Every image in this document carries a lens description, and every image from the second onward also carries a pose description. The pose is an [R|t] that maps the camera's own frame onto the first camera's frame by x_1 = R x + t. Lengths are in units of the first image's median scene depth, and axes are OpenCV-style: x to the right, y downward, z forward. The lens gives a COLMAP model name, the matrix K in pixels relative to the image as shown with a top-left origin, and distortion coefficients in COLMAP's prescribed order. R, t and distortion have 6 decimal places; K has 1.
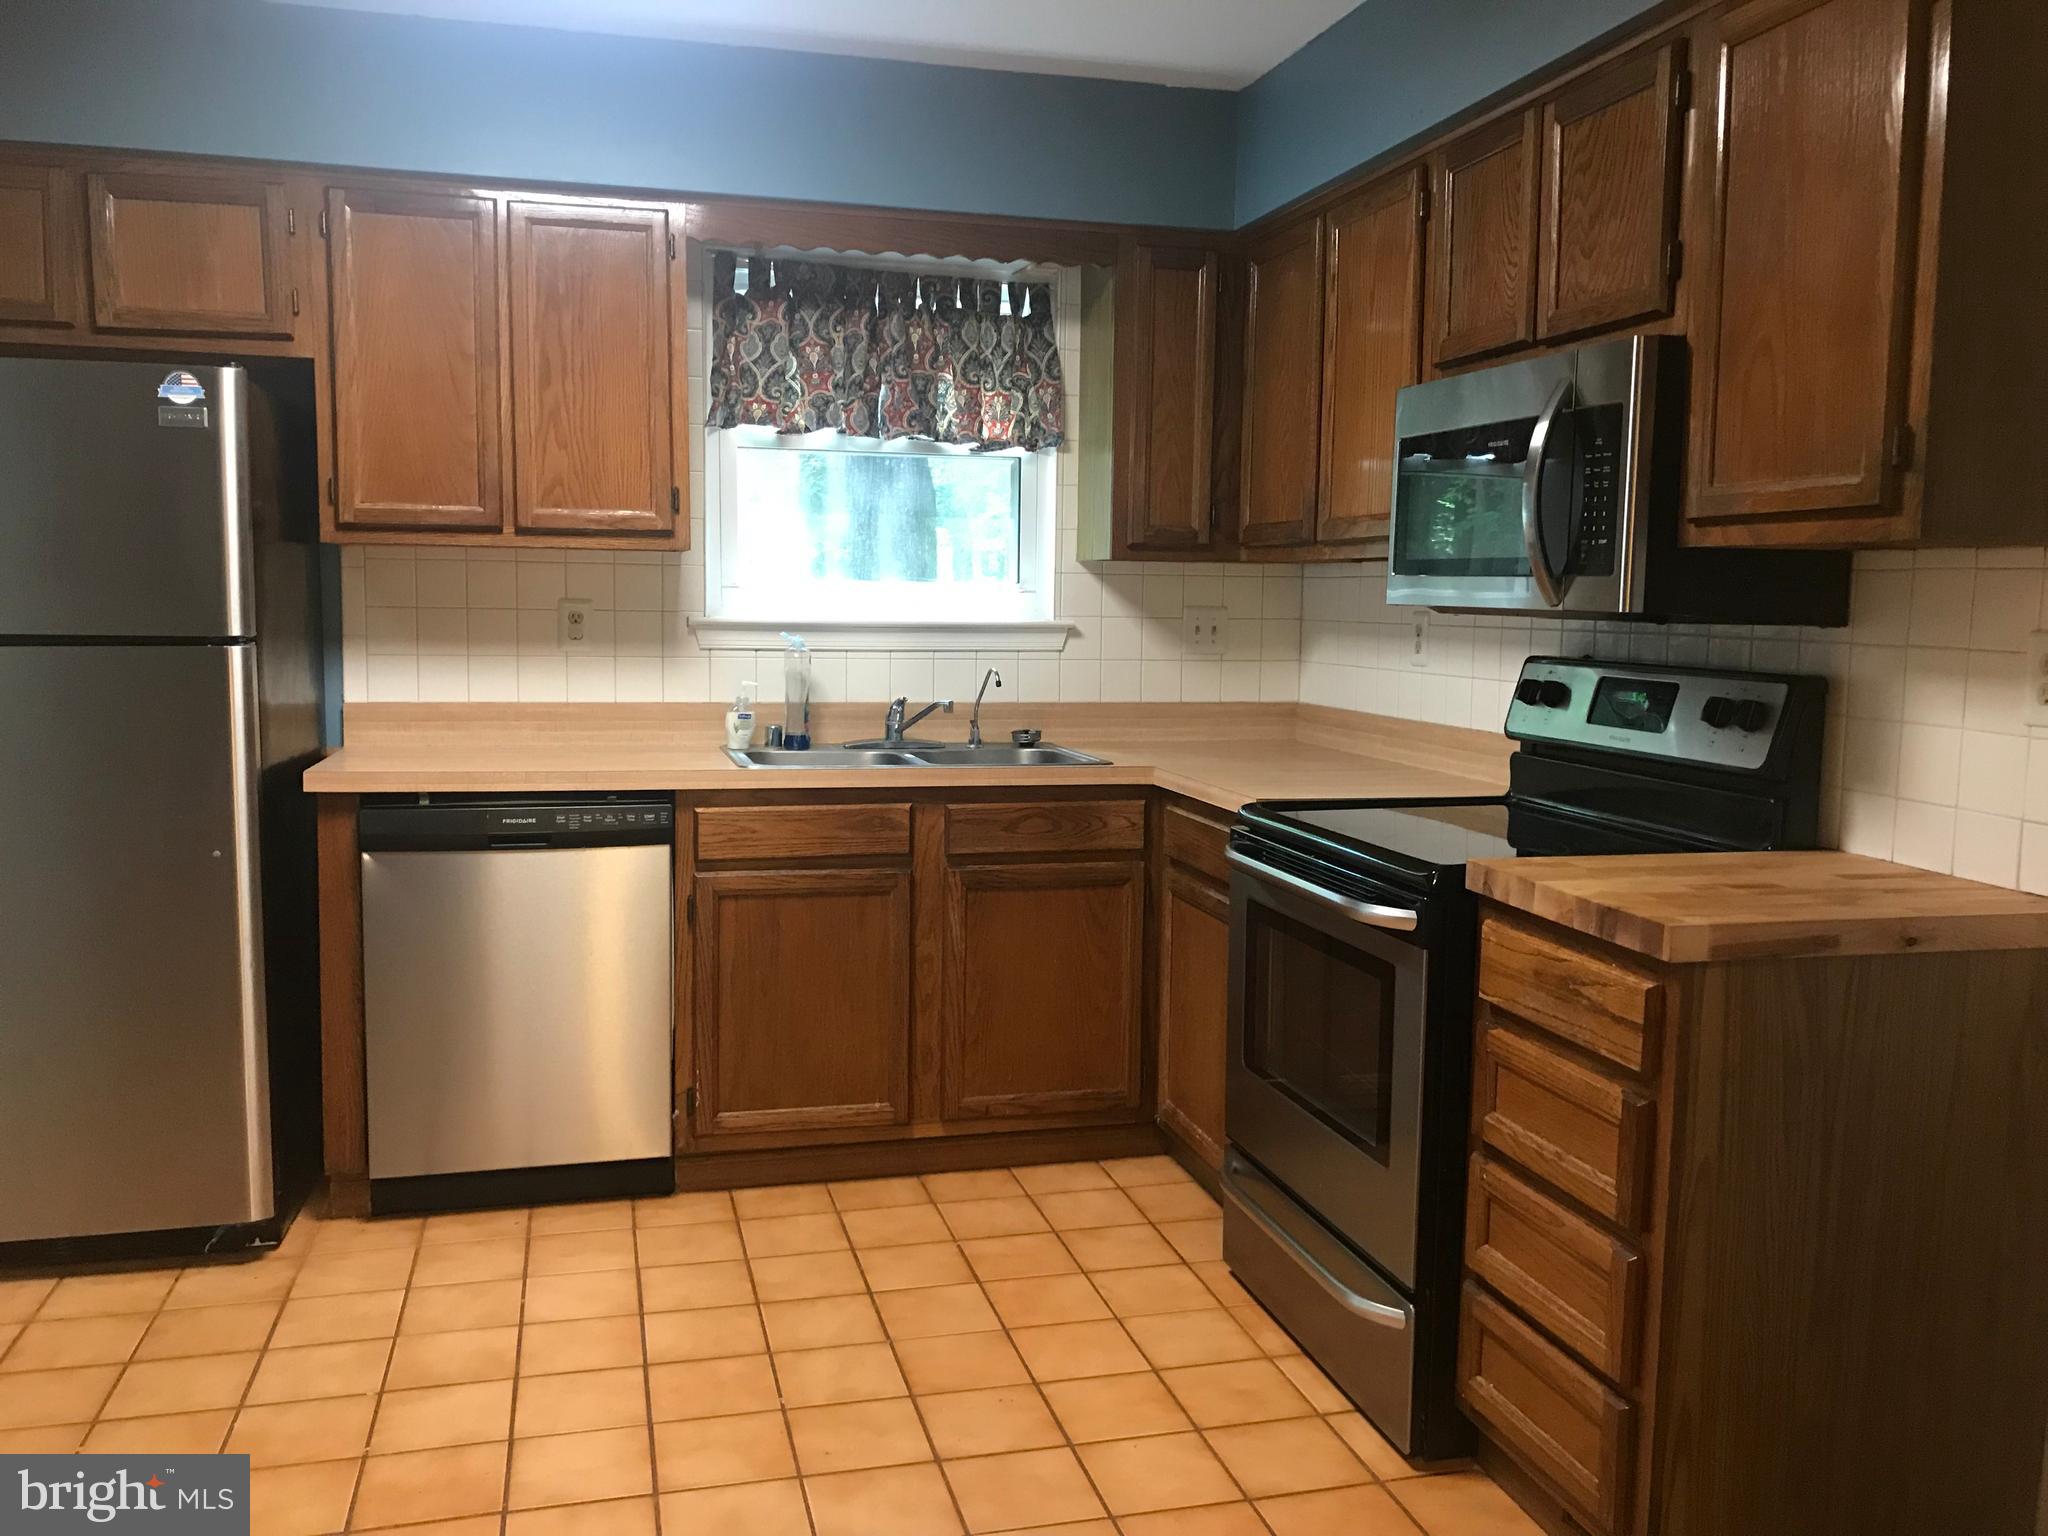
lens RADIAL K [[1688.7, 0, 1025.5], [0, 1688.7, 768.2], [0, 0, 1]] dist [0.036933, -0.036274]
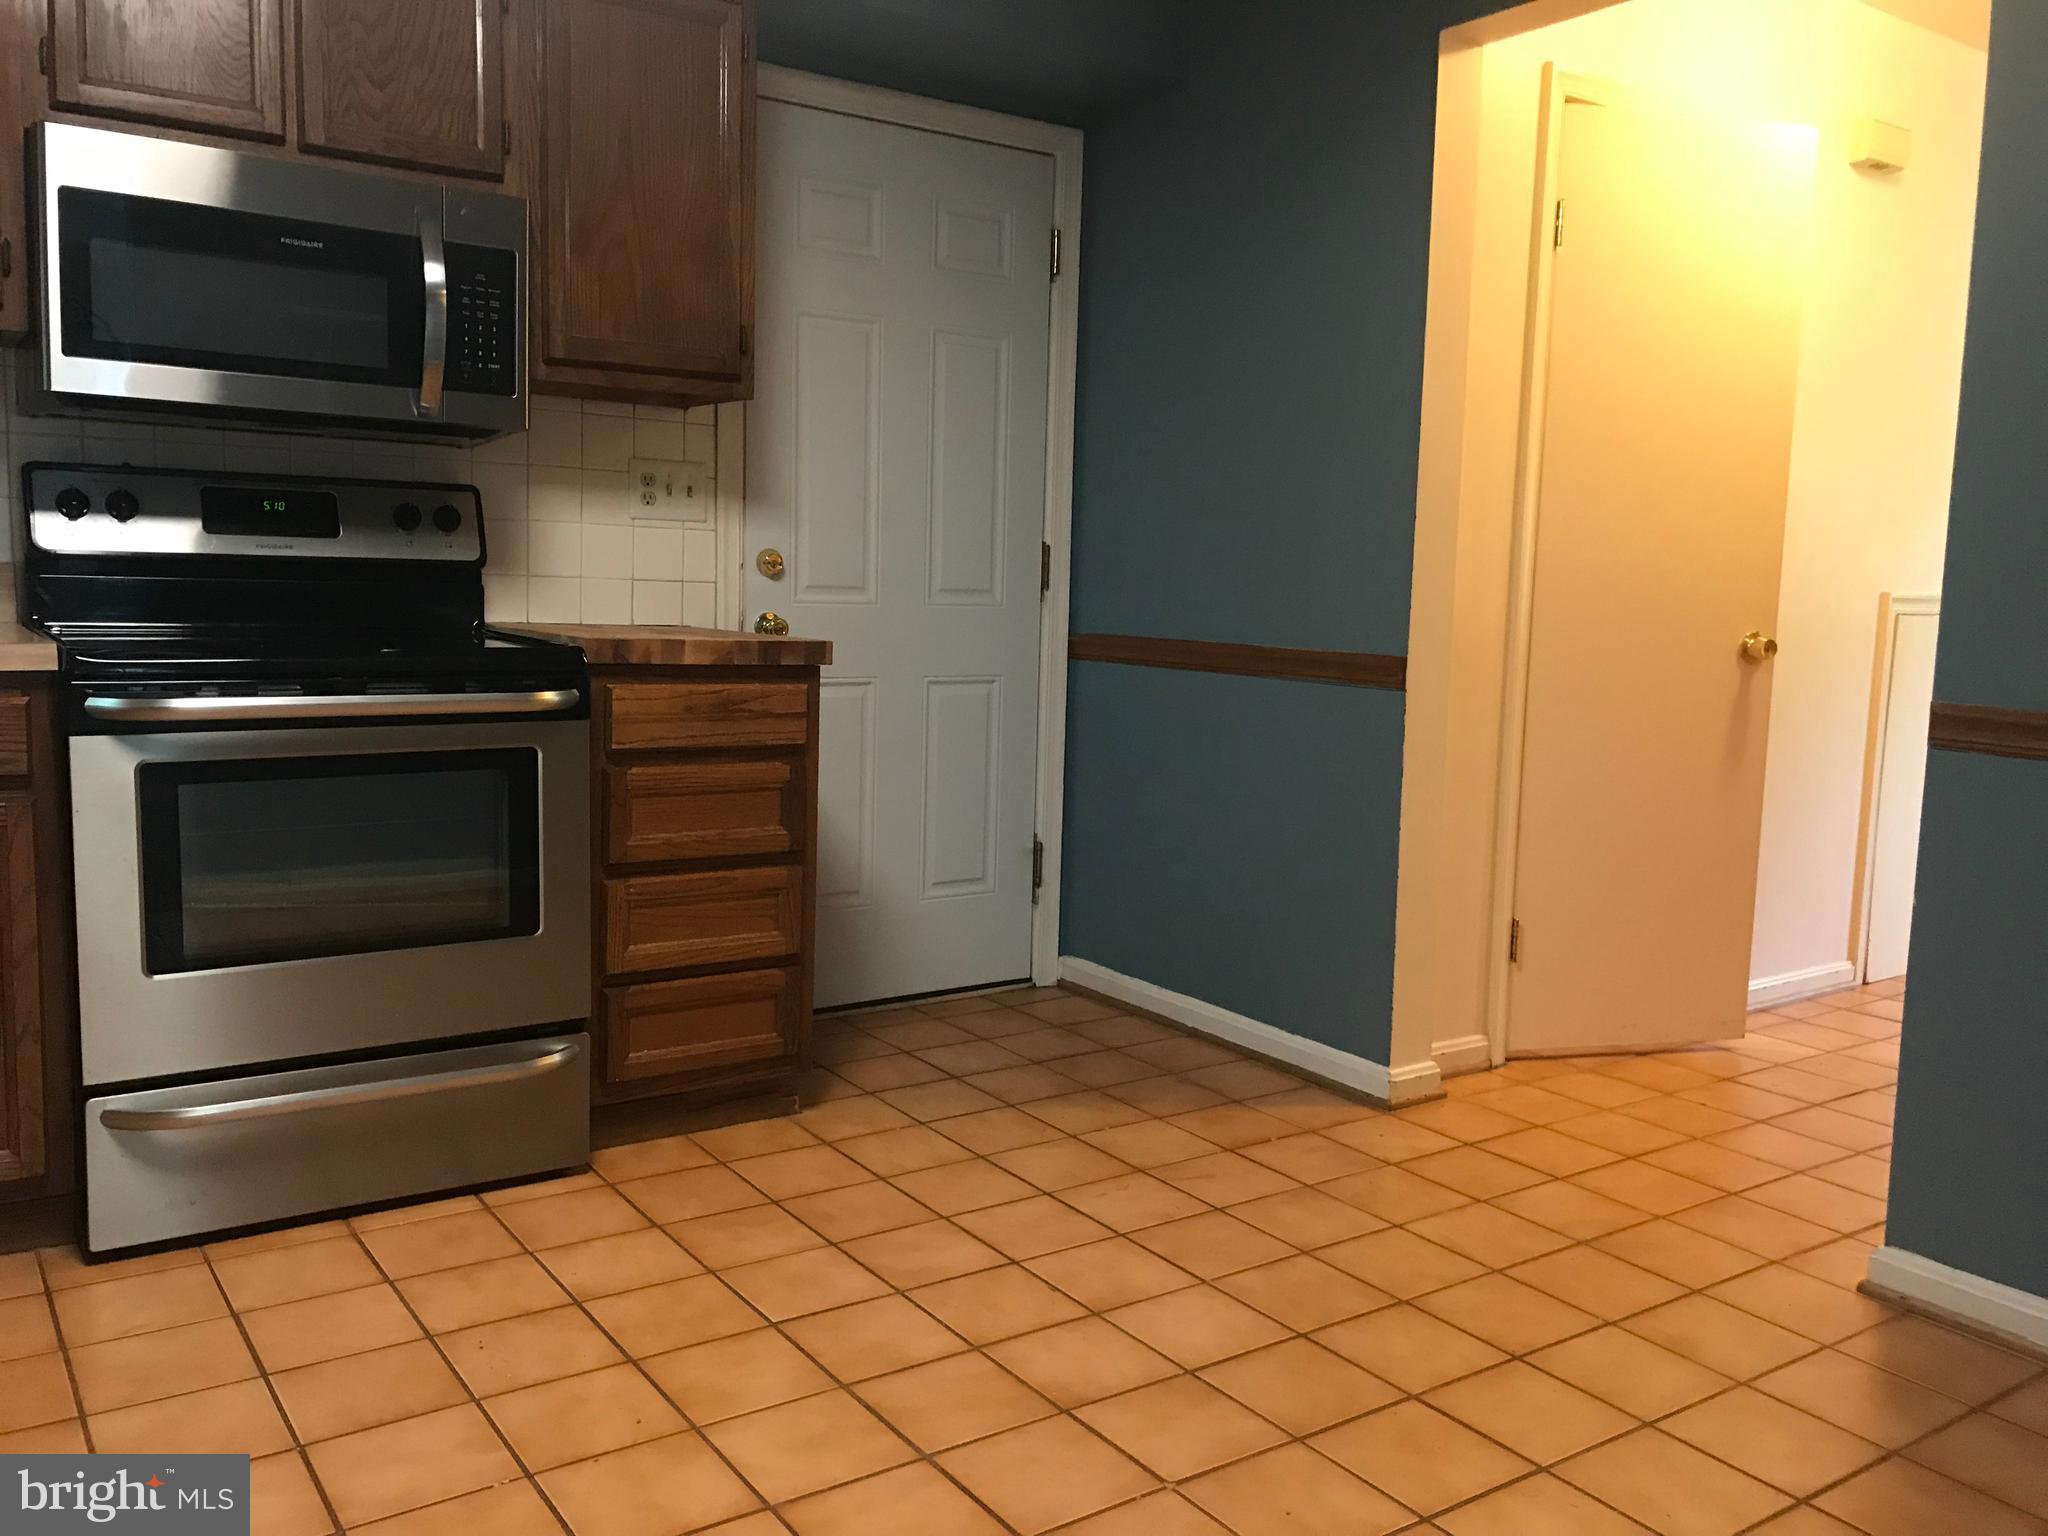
lens RADIAL K [[1688.7, 0, 1027.4], [0, 1688.7, 765.2], [0, 0, 1]] dist [0.036933, -0.036274]
pose [[-0.347489, -0.135766, 0.927803, -0.969911], [0.060977, 0.984096, 0.166841, -0.037527], [-0.935699, 0.114550, -0.333684, 1.142861]]
